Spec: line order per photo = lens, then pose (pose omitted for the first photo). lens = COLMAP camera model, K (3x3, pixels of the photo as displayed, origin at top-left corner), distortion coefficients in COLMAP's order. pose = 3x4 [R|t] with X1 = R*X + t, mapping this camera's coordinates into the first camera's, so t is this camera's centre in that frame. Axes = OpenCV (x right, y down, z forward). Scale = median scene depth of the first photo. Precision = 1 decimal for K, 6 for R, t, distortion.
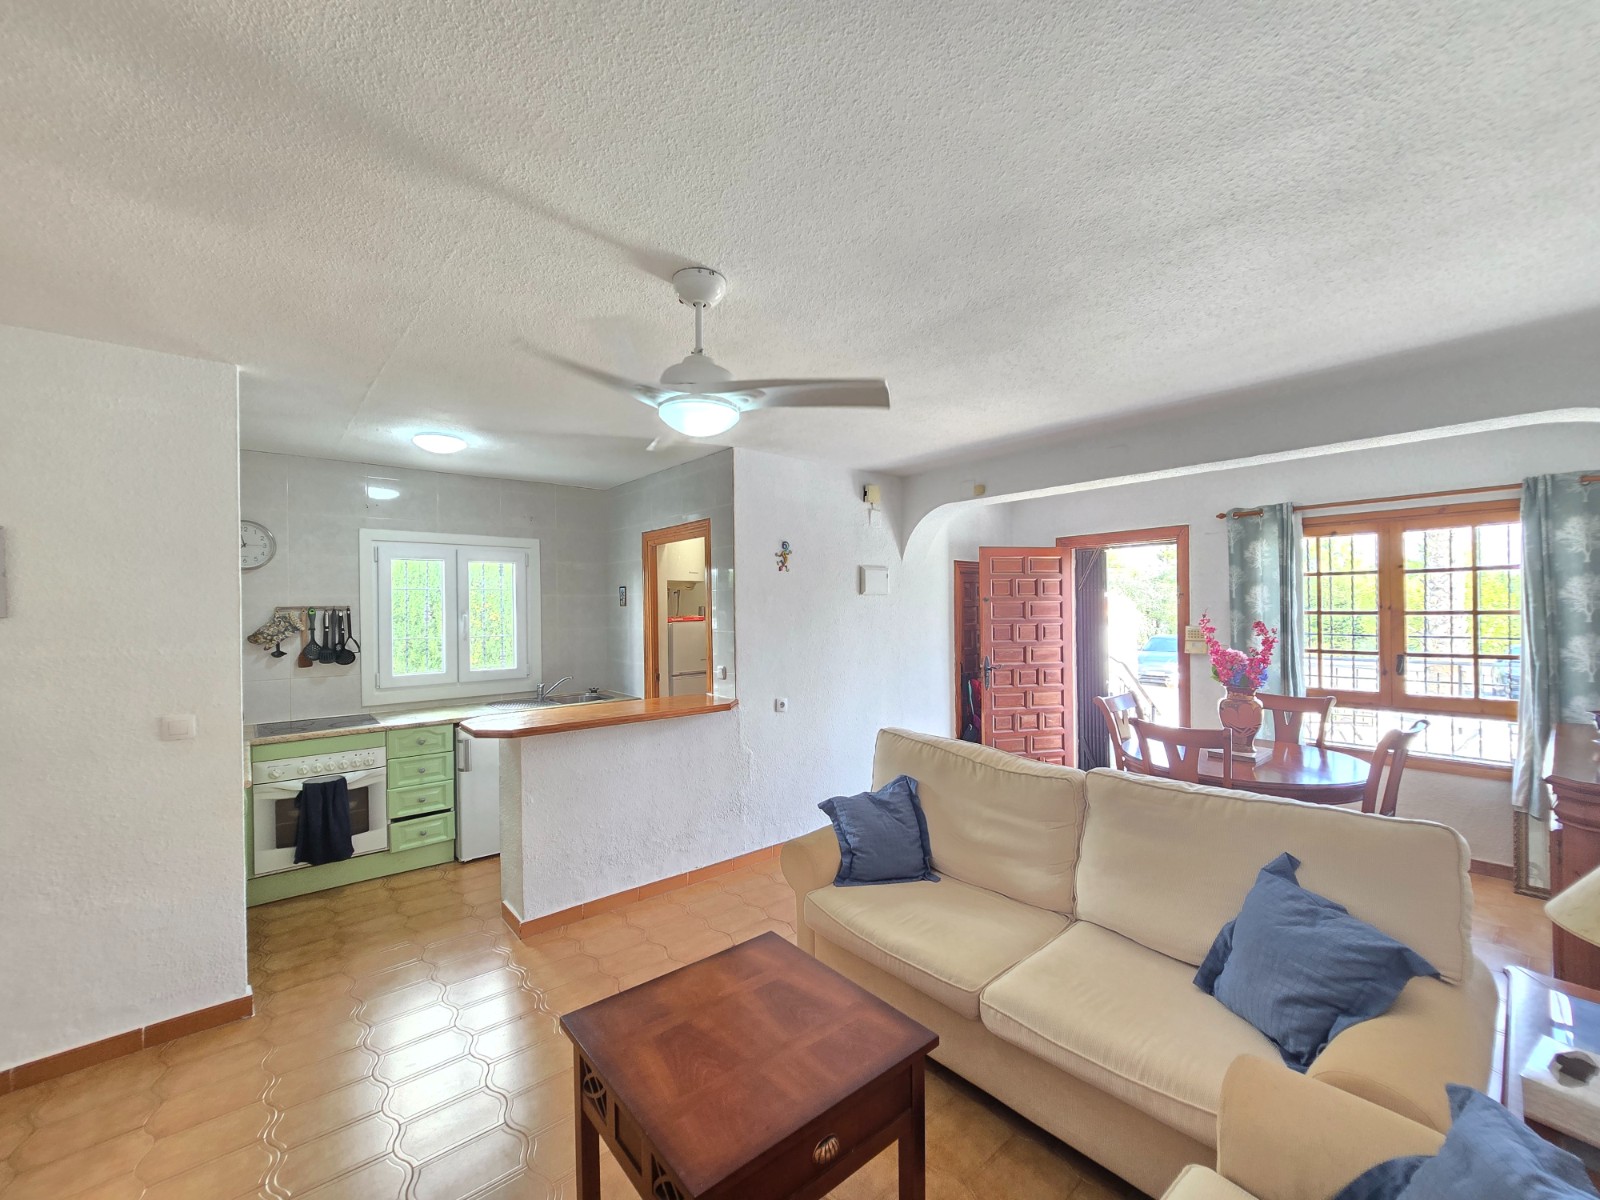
lens RADIAL K [[655.8, 0, 801.1], [0, 655.8, 609.1], [0, 0, 1]] dist [-0.001507, 0.000458]
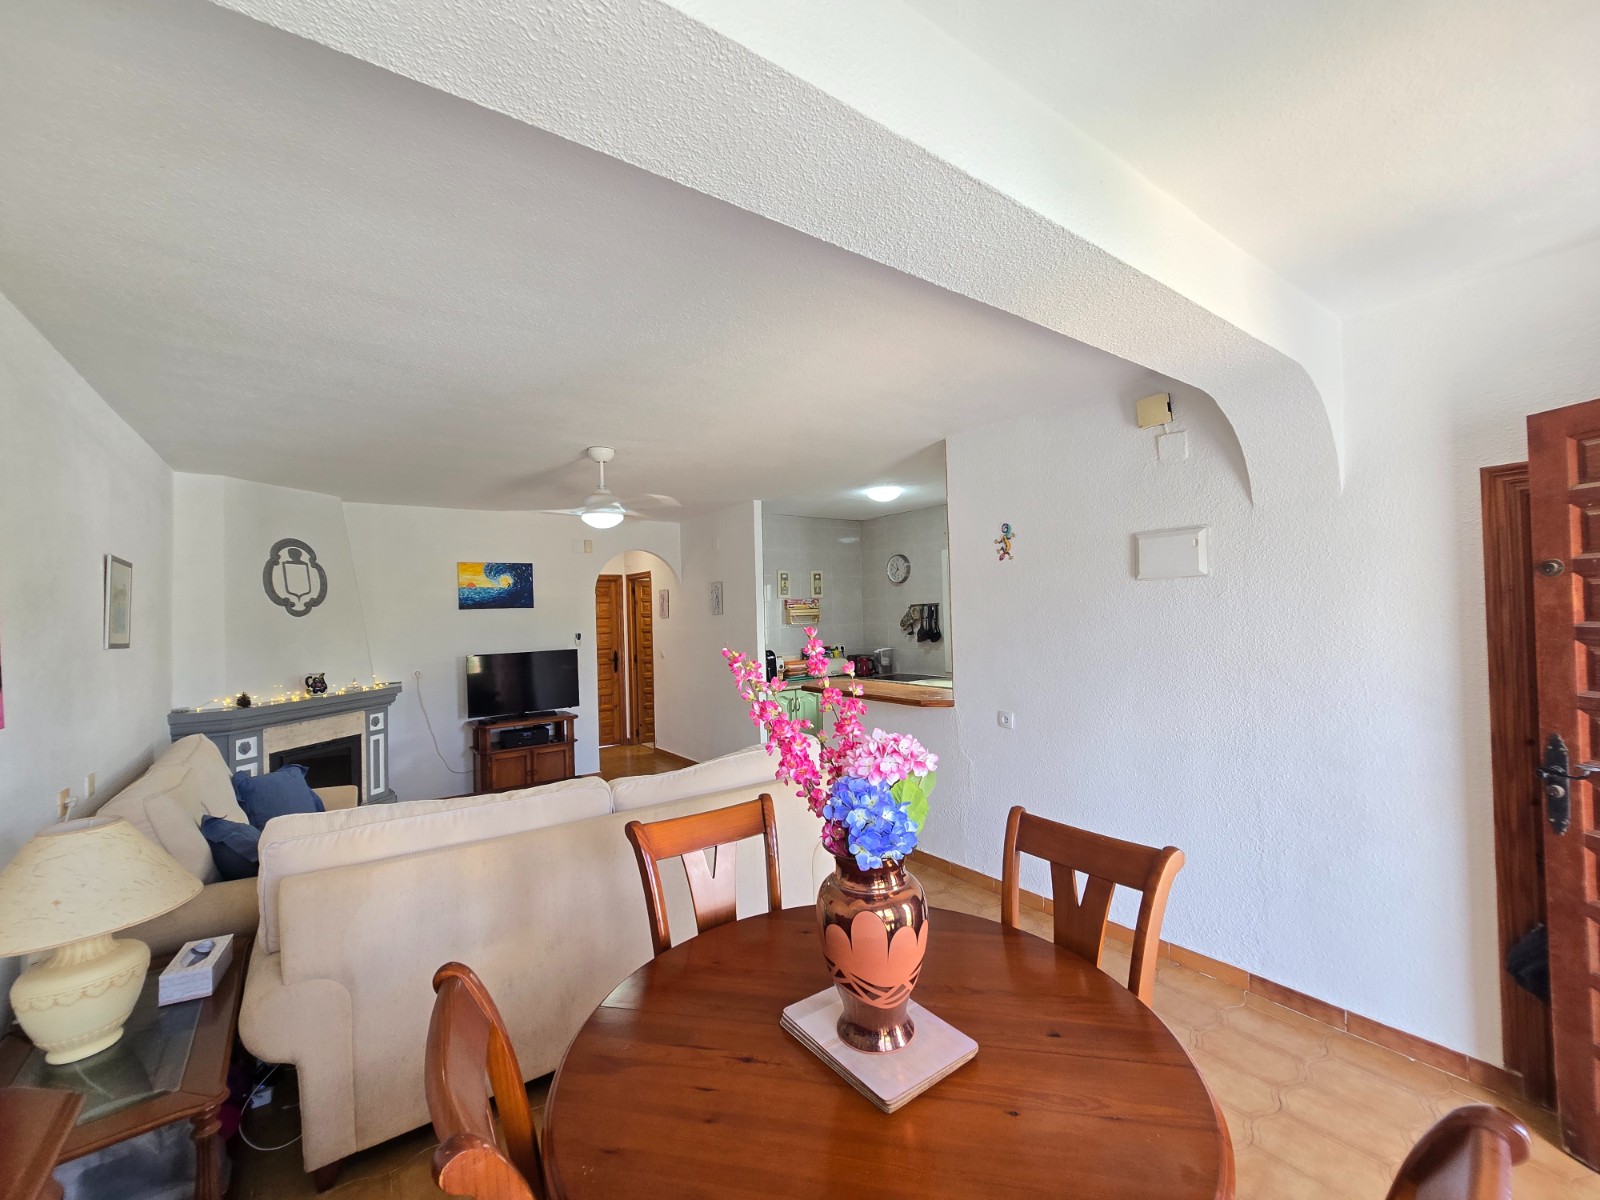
lens RADIAL K [[655.8, 0, 801.1], [0, 655.8, 609.1], [0, 0, 1]] dist [-0.001507, 0.000458]
pose [[-0.075590, 0.006864, -0.997115, 0.829269], [0.026287, 0.999642, 0.004889, -0.006549], [0.996792, -0.025842, -0.075743, 0.809393]]
